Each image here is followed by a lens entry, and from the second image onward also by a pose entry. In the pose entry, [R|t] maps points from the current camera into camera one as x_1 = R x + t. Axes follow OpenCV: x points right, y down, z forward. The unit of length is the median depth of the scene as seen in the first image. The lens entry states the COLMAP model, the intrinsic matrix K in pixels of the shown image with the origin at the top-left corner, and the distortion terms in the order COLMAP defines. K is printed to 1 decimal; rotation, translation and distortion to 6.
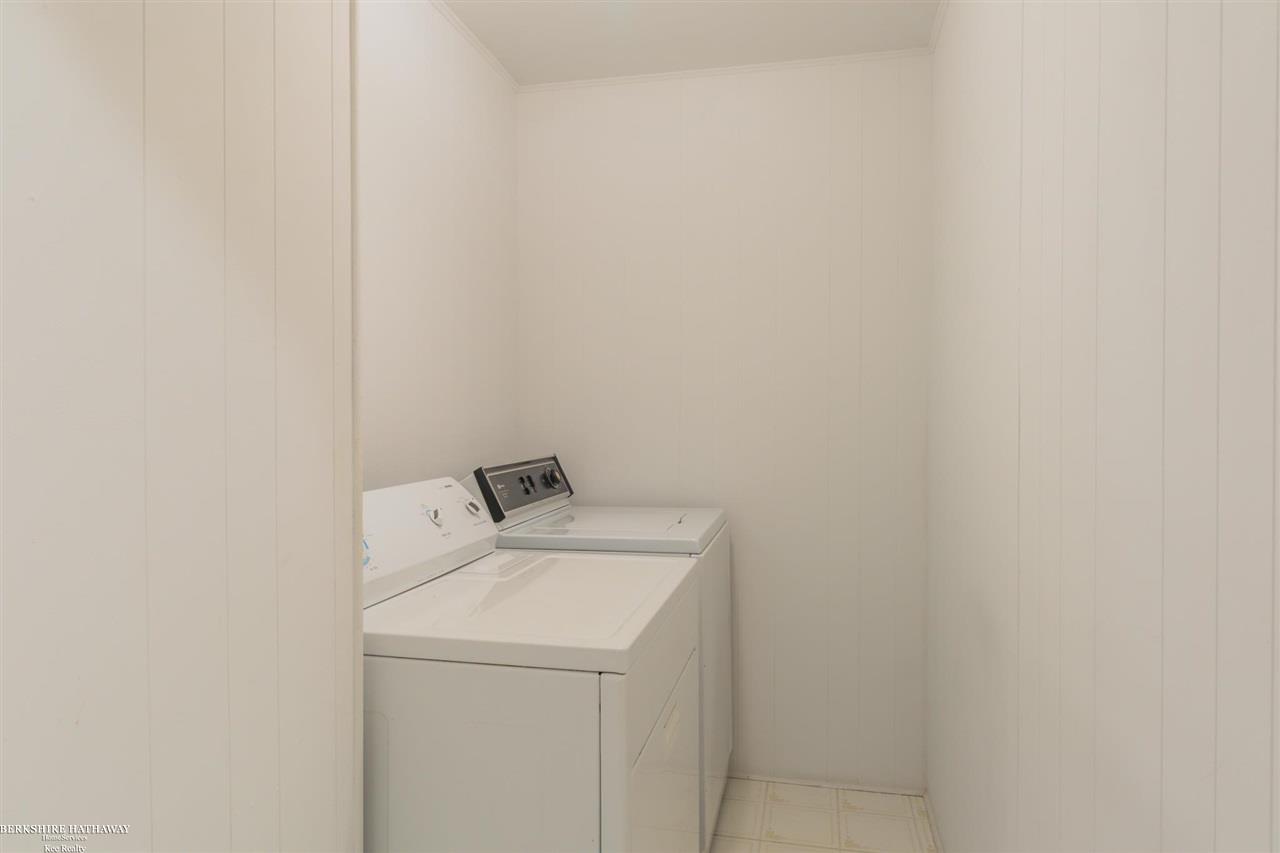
lens RADIAL K [[823.2, 0, 640.0], [0, 823.2, 426.5], [0, 0, 1]] dist [-0.001485, -0.001284]
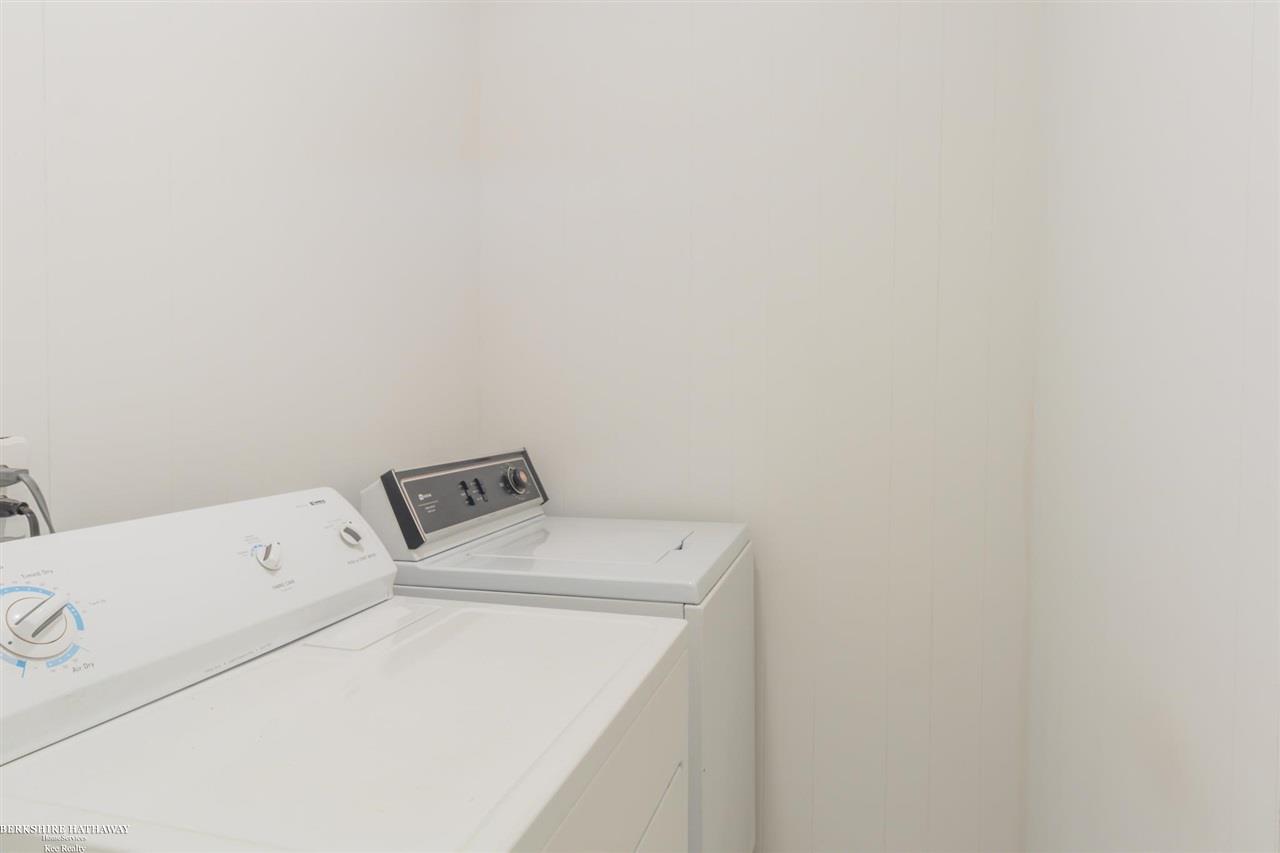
lens RADIAL K [[823.2, 0, 640.0], [0, 823.2, 426.5], [0, 0, 1]] dist [-0.001485, -0.001284]
pose [[0.998227, 0.004573, -0.059340, 0.060472], [-0.003261, 0.999749, 0.022182, -0.004397], [0.059426, -0.021949, 0.997991, 0.310787]]
